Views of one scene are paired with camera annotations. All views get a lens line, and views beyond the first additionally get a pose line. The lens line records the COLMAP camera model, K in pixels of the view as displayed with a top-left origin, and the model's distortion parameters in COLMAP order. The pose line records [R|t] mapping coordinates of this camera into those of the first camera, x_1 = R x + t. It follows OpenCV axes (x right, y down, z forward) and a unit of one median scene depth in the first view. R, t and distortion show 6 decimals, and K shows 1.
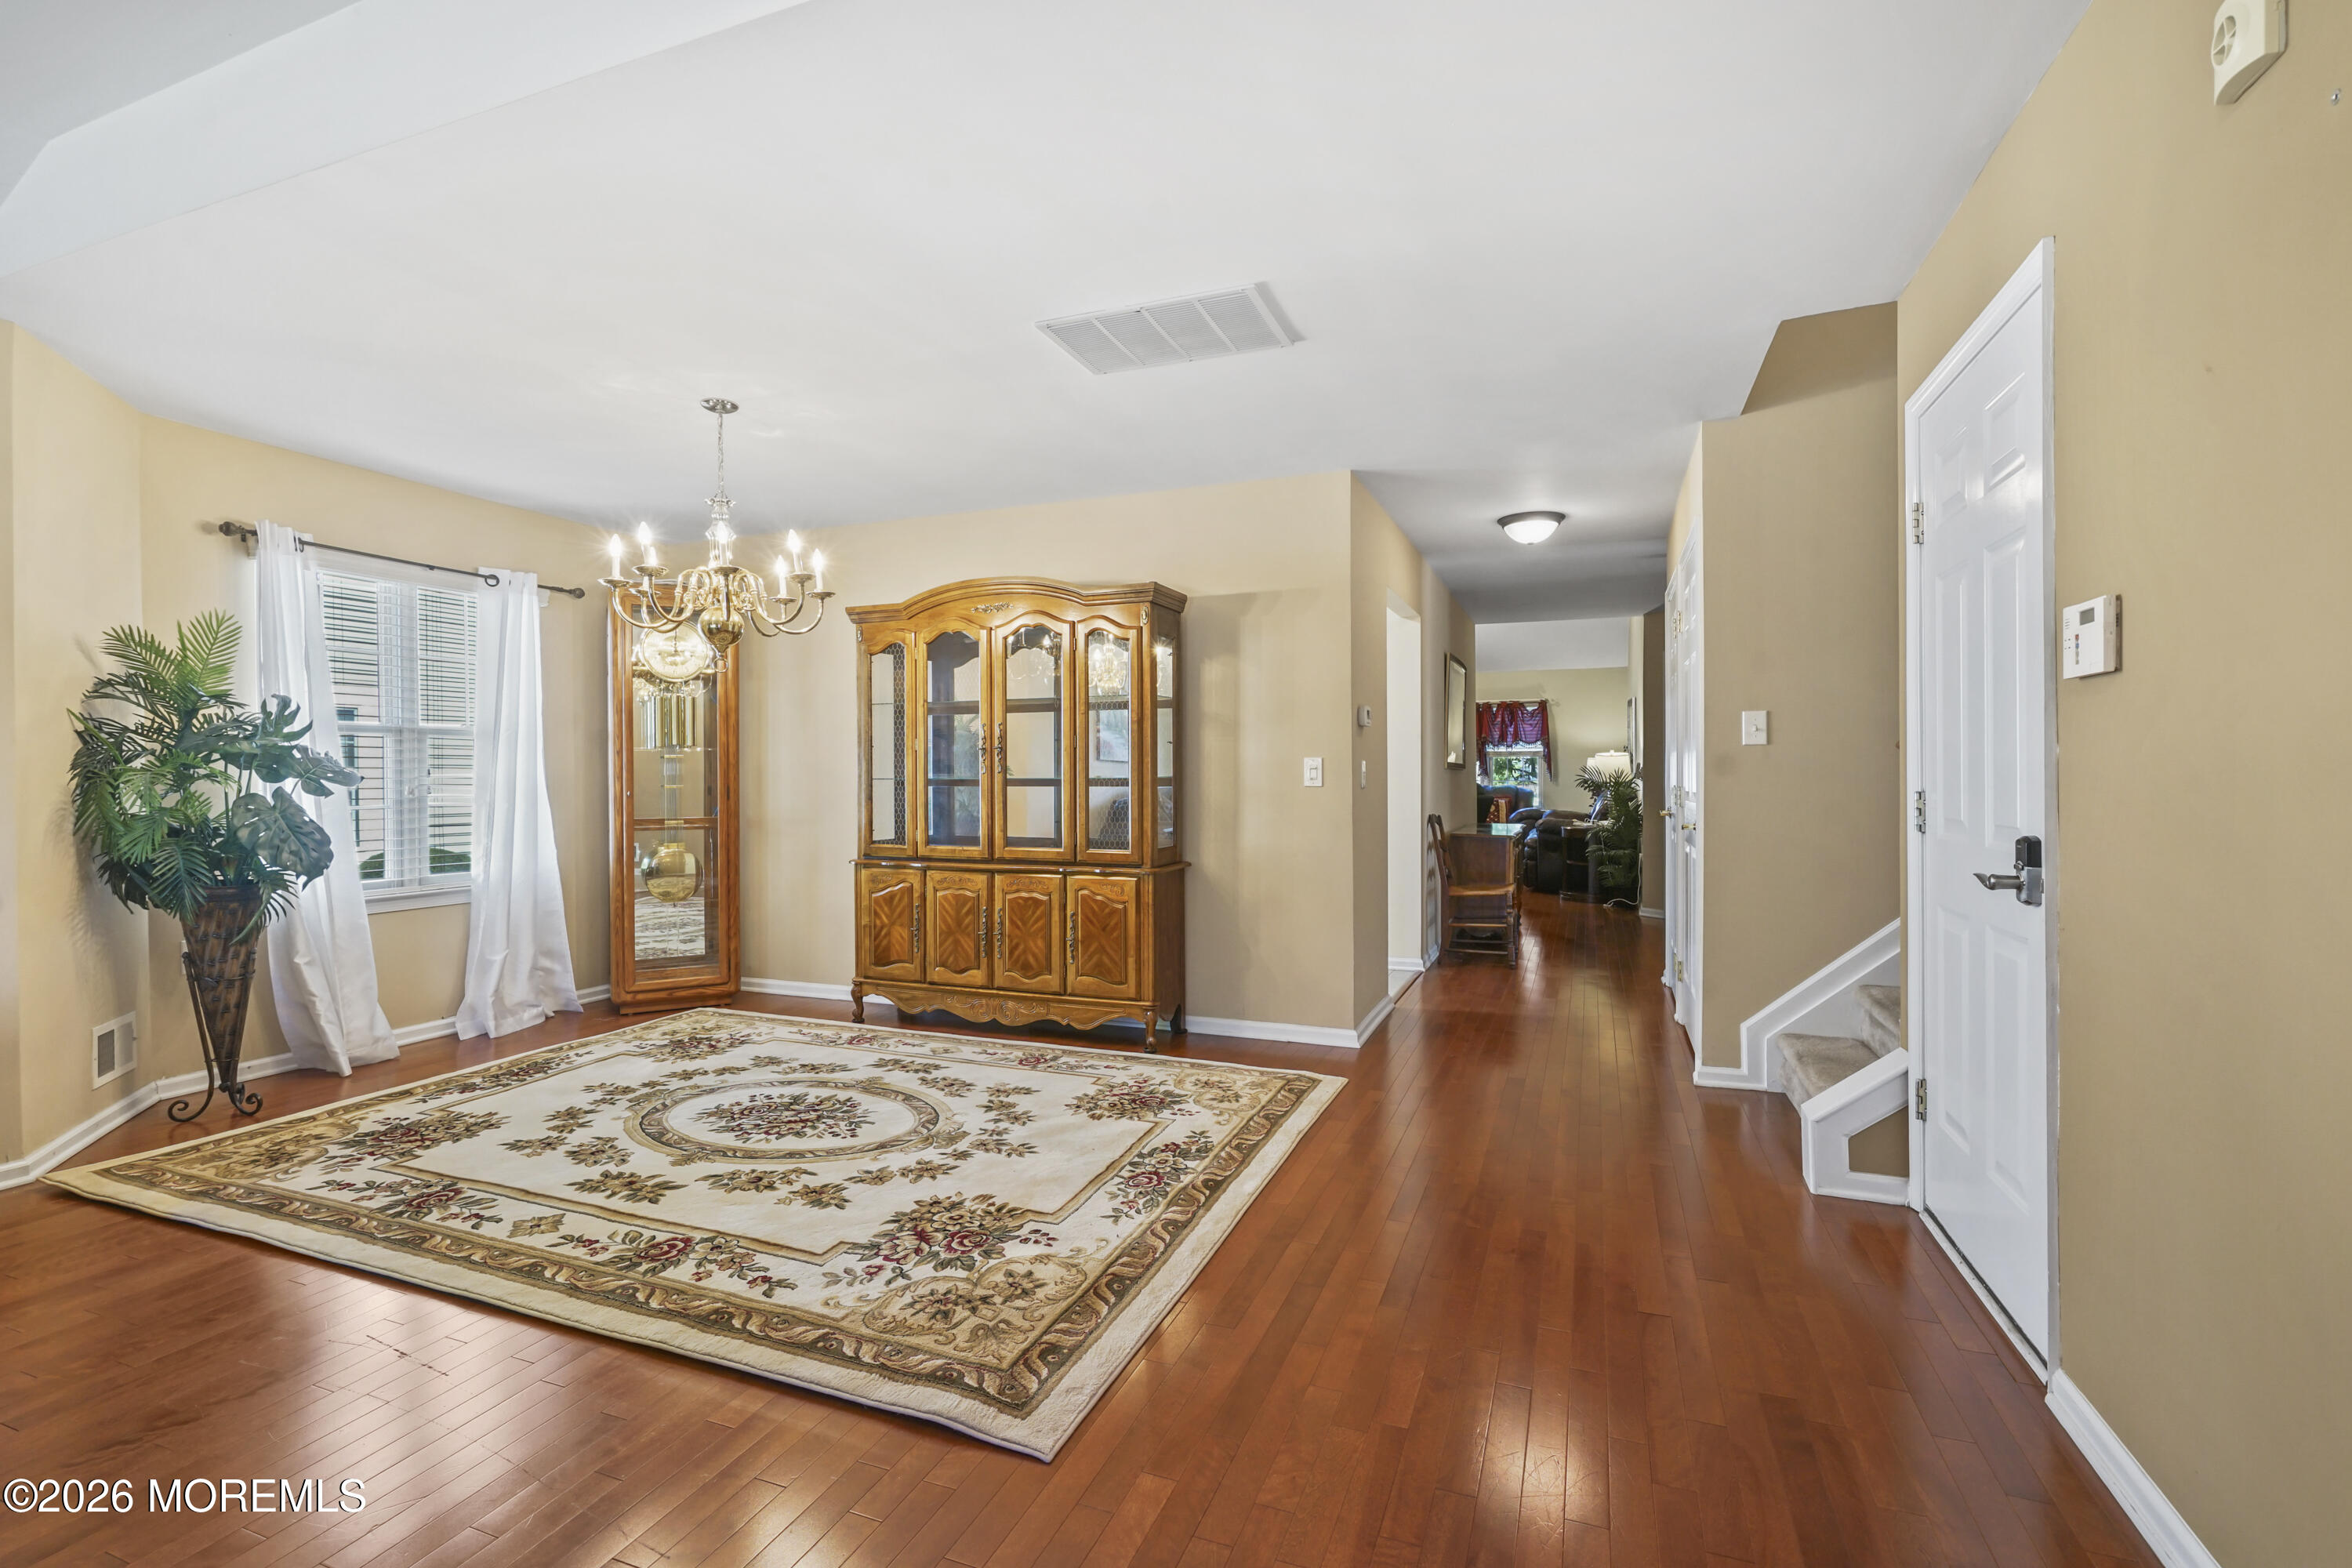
lens RADIAL K [[1074.1, 0, 1176.0], [0, 1074.1, 784.0], [0, 0, 1]] dist [0.000708, 0.000829]
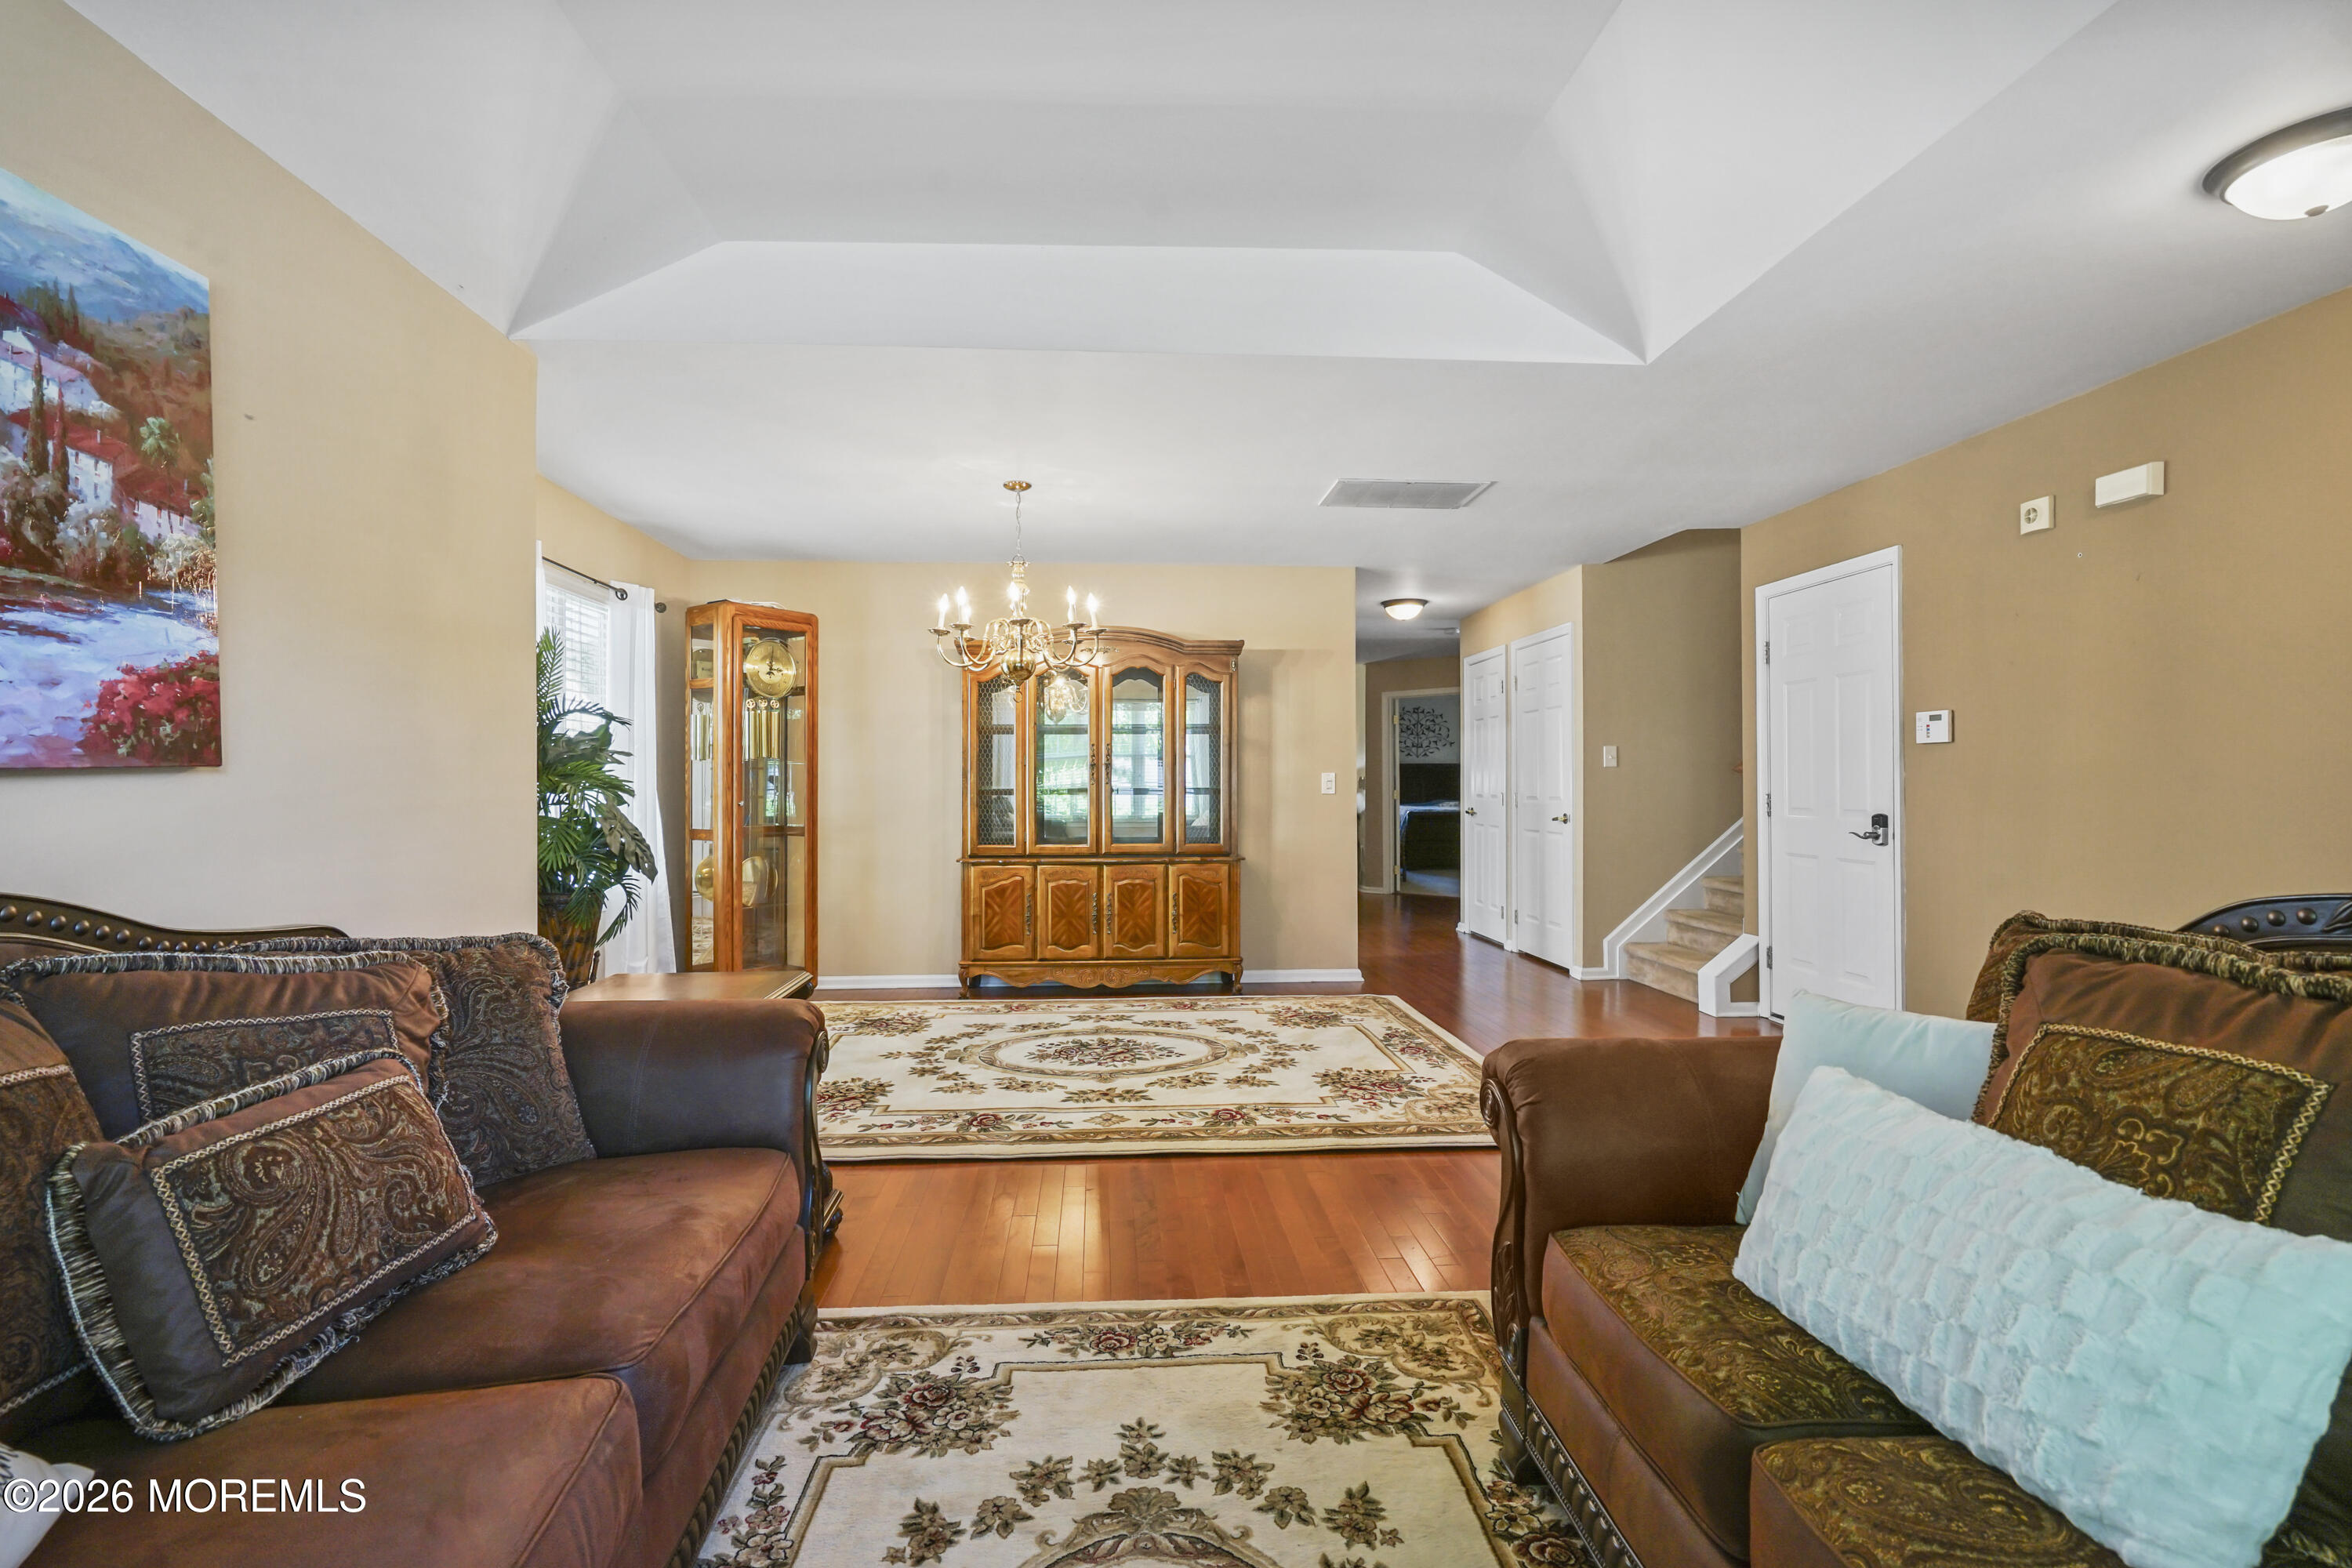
lens RADIAL K [[1074.1, 0, 1176.0], [0, 1074.1, 784.0], [0, 0, 1]] dist [0.000708, 0.000829]
pose [[0.899762, 0.000438, 0.436380, -0.855959], [0.003873, 0.999952, -0.008989, 0.001566], [-0.436363, 0.009778, 0.899718, -0.197524]]
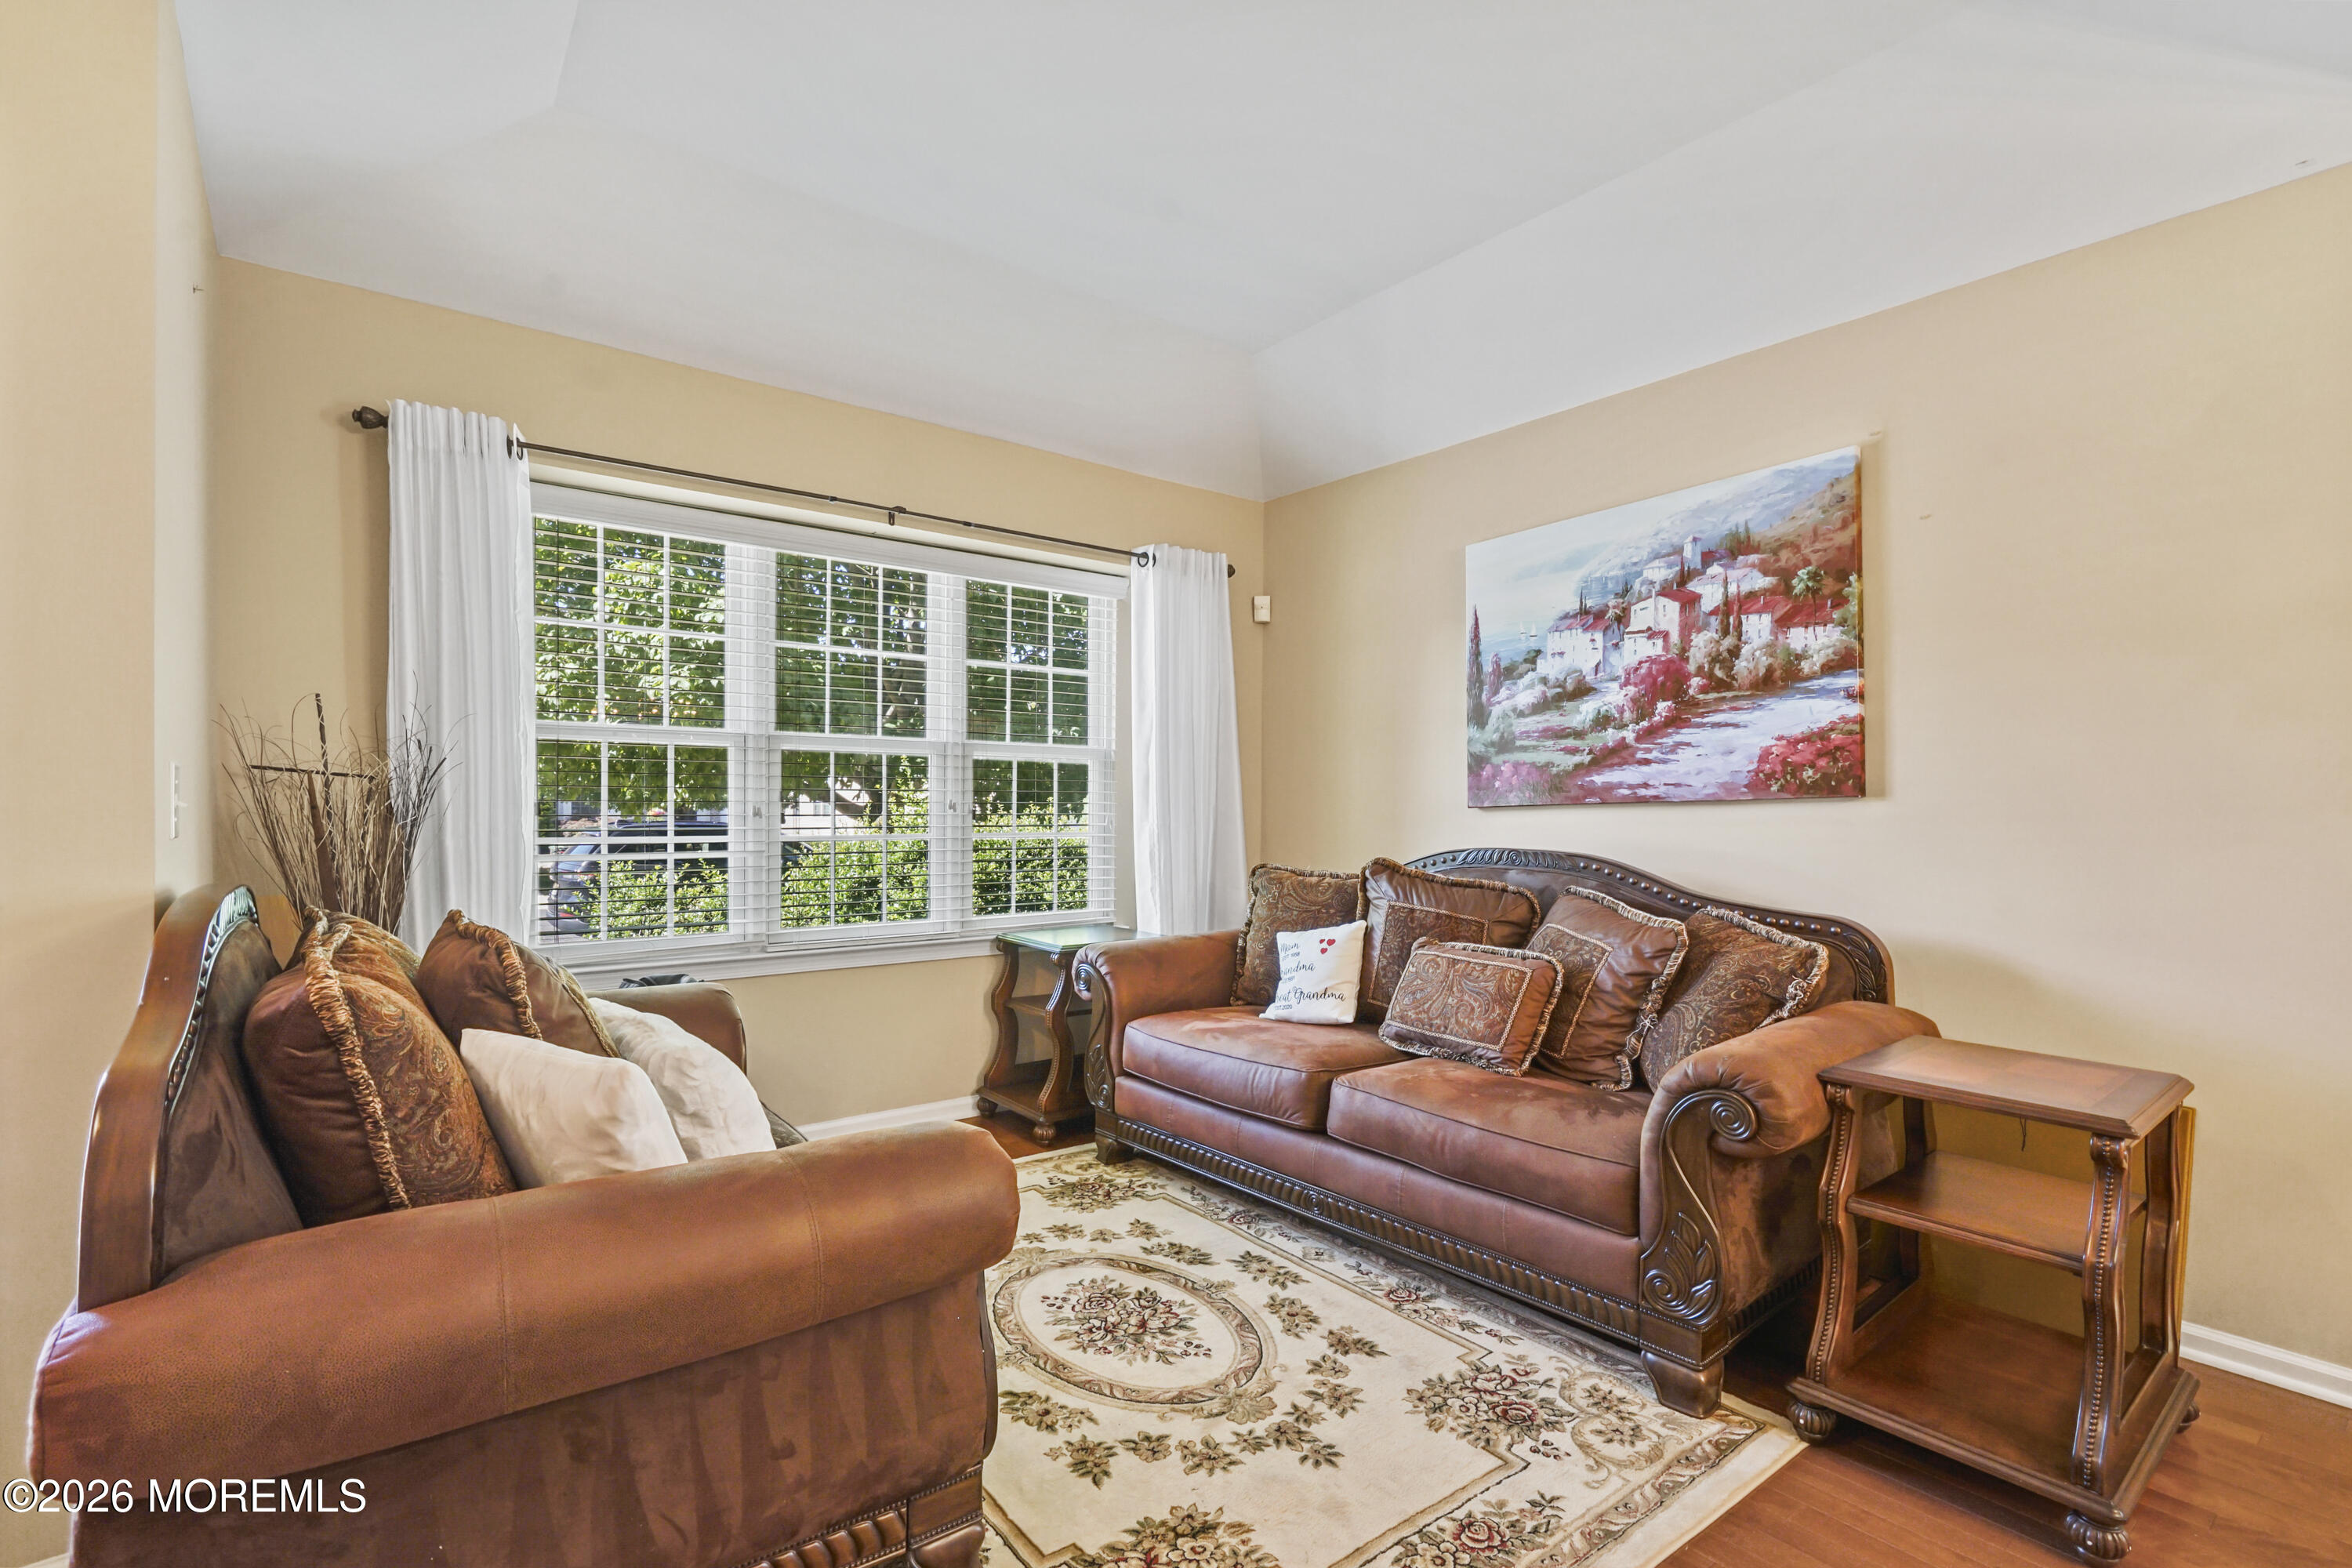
lens RADIAL K [[1075.3, 0, 1168.8], [0, 1075.3, 822.1], [0, 0, 1]] dist [0.000481, 0.000203]
pose [[-0.508198, 0.015703, -0.861097, -0.116797], [-0.010459, 0.999647, 0.024403, -0.010672], [0.861177, 0.021408, -0.507855, 0.519335]]
